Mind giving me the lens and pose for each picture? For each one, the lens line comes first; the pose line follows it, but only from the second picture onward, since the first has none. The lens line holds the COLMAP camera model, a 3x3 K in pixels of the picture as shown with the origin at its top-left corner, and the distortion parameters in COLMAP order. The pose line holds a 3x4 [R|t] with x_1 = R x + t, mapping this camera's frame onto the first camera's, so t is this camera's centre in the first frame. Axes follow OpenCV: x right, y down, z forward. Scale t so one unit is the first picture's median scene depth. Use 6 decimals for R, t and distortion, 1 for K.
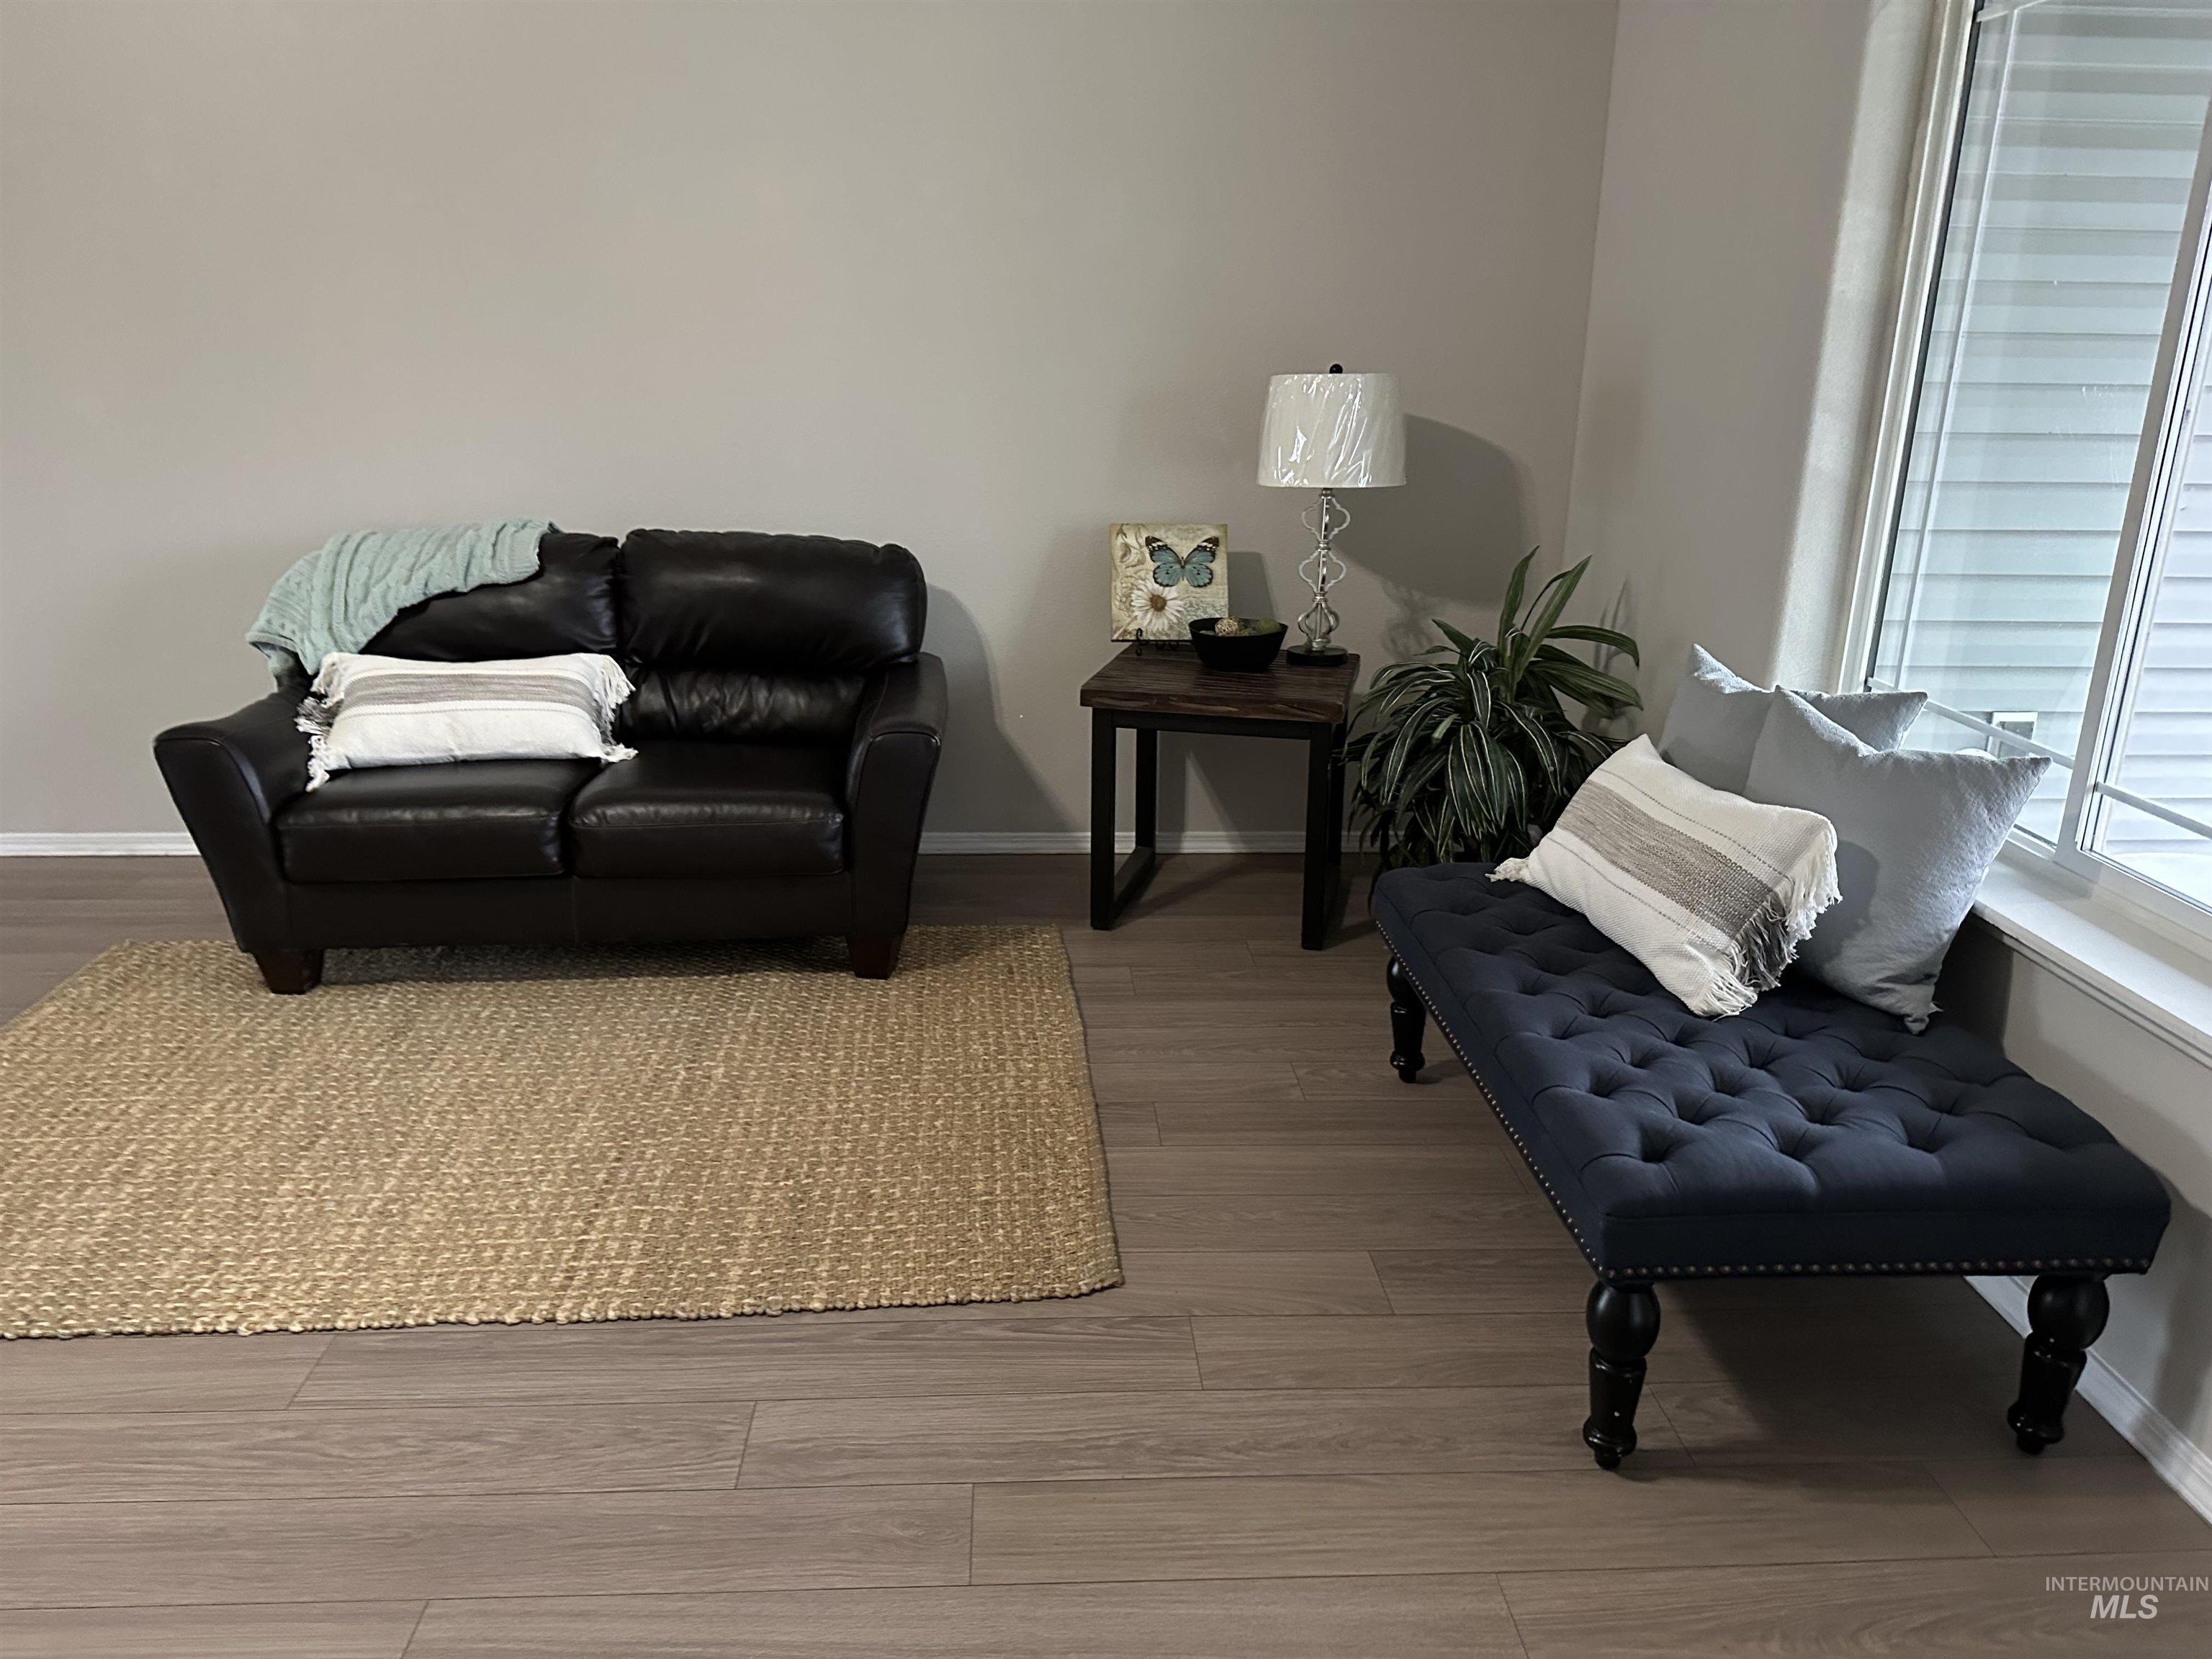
lens RADIAL K [[1539.5, 0, 1117.6], [0, 1539.5, 834.2], [0, 0, 1]] dist [0.070109, -0.087013]
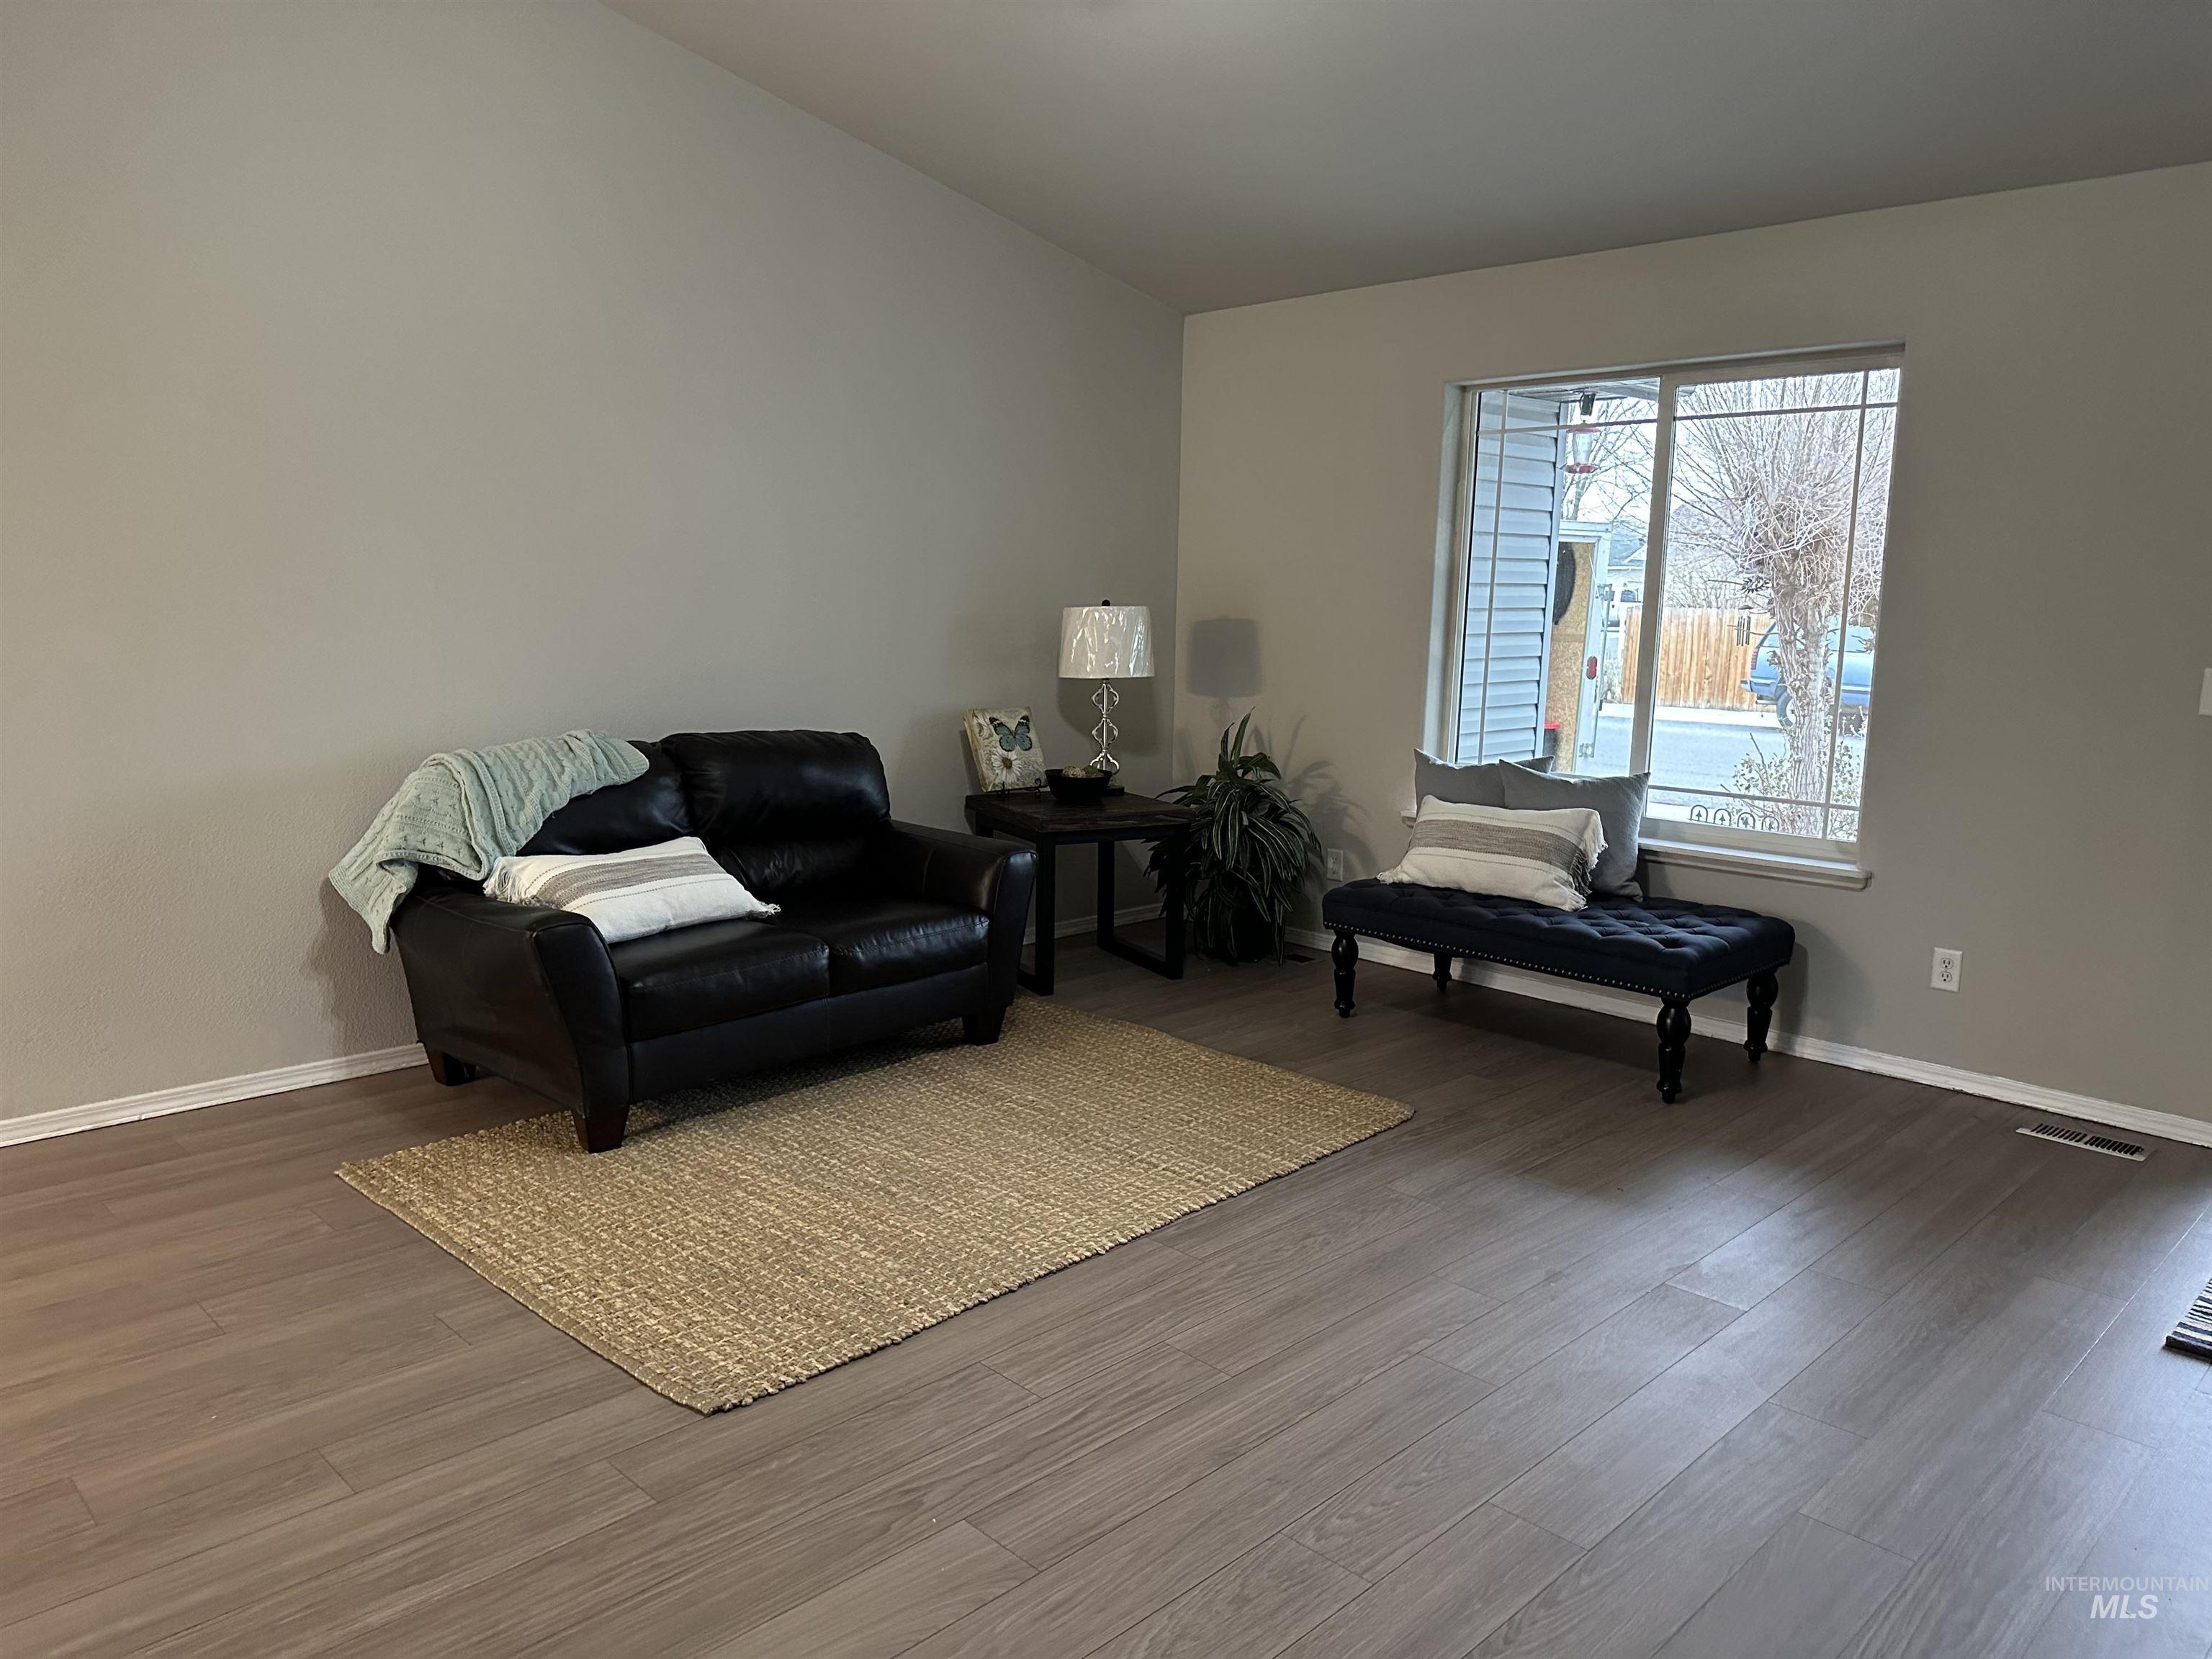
lens RADIAL K [[1539.5, 0, 1099.8], [0, 1539.5, 834.8], [0, 0, 1]] dist [0.070109, -0.087013]
pose [[0.746082, -0.104441, 0.657612, -0.924510], [0.190641, 0.979782, -0.060681, 0.015147], [-0.637979, 0.170641, 0.750909, -0.094936]]
